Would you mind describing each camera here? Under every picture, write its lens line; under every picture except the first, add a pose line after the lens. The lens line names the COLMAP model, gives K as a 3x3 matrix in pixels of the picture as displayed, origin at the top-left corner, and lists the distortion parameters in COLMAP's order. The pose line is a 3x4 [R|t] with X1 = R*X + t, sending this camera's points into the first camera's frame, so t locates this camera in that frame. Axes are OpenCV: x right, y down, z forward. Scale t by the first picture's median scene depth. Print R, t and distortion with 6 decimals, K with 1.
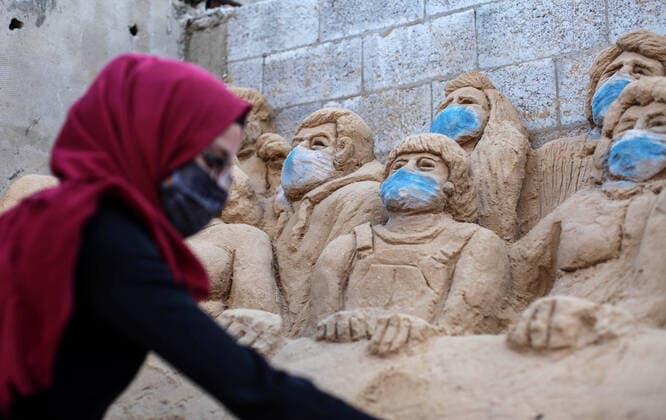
lens RADIAL K [[1027.5, 0, 321.5], [0, 1027.5, 178.4], [0, 0, 1]] dist [-0.122993, 0.000000]
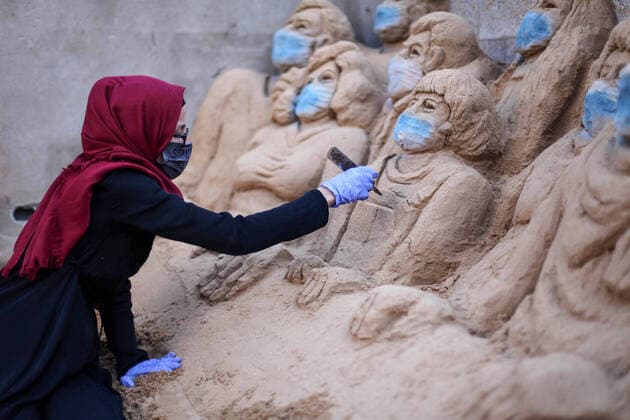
lens RADIAL K [[964.7, 0, 300.1], [0, 964.7, 211.6], [0, 0, 1]] dist [-0.115018, 0.000000]
pose [[0.852743, 0.055316, -0.519394, 0.470995], [0.112905, 0.951348, 0.286687, -0.194345], [0.509983, -0.303113, 0.805009, 0.058053]]
